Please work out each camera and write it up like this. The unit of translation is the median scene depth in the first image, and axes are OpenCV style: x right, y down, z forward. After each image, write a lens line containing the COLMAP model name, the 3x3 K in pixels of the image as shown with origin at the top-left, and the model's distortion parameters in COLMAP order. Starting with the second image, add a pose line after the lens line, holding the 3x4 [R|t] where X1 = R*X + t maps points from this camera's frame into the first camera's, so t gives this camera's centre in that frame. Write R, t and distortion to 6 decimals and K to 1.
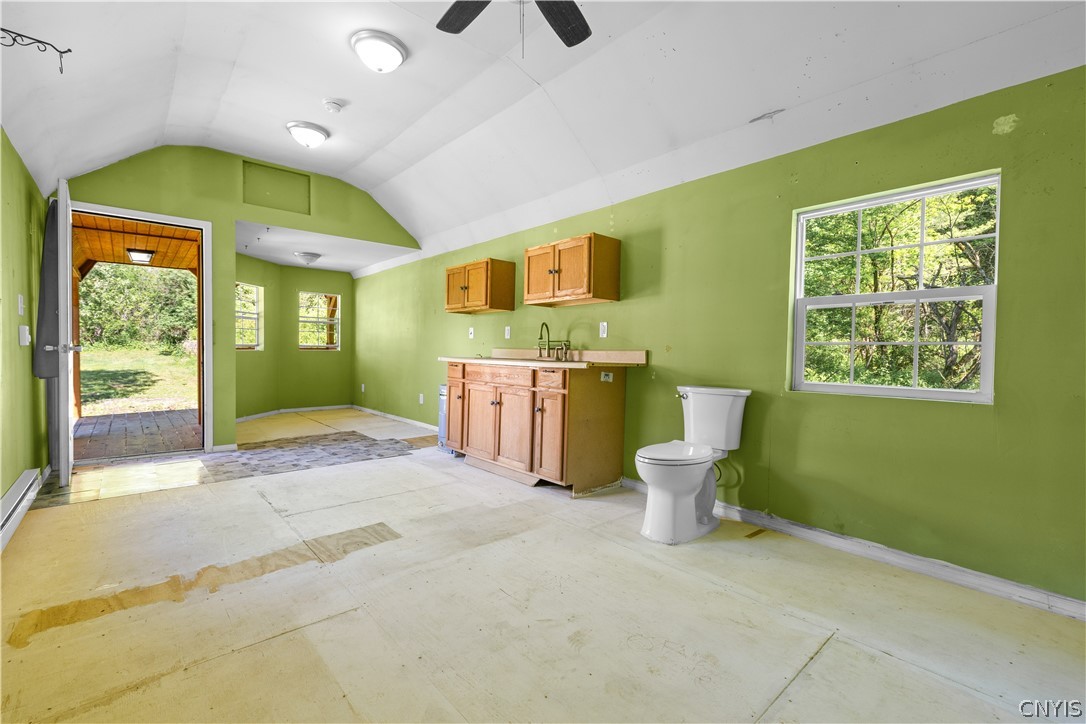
lens RADIAL K [[469.4, 0, 538.7], [0, 469.4, 360.6], [0, 0, 1]] dist [0.003844, -0.001025]
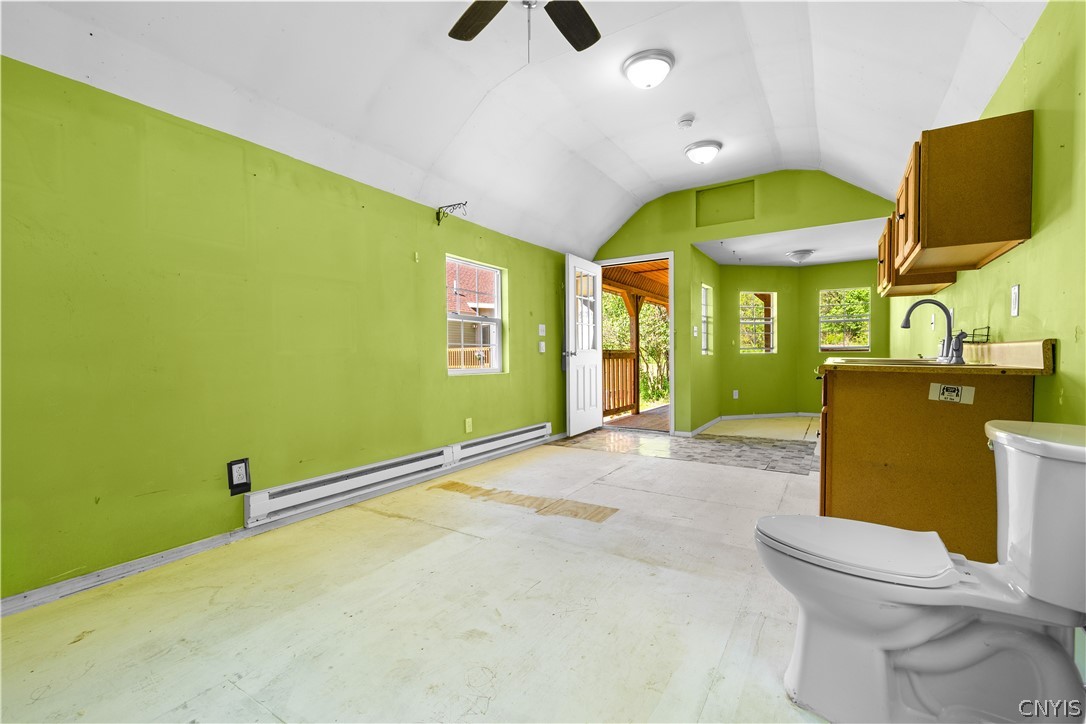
lens RADIAL K [[469.4, 0, 538.7], [0, 469.4, 360.6], [0, 0, 1]] dist [0.003844, -0.001025]
pose [[0.275395, -0.000211, -0.961331, 0.635861], [-0.007284, 0.999971, -0.002306, 0.003138], [0.961304, 0.007637, 0.275385, 0.497231]]
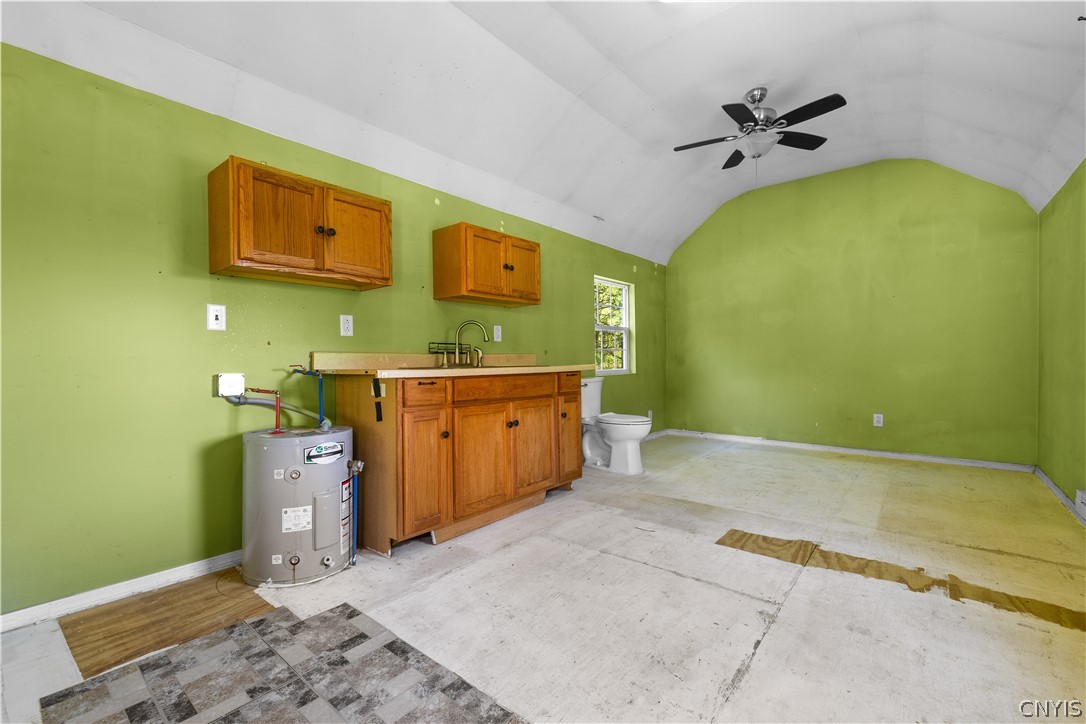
lens RADIAL K [[469.4, 0, 538.7], [0, 469.4, 360.6], [0, 0, 1]] dist [0.003844, -0.001025]
pose [[-0.158062, -0.021226, 0.987201, -1.130427], [0.023089, 0.999416, 0.025186, -0.041871], [-0.987159, 0.026774, -0.157480, 1.416594]]
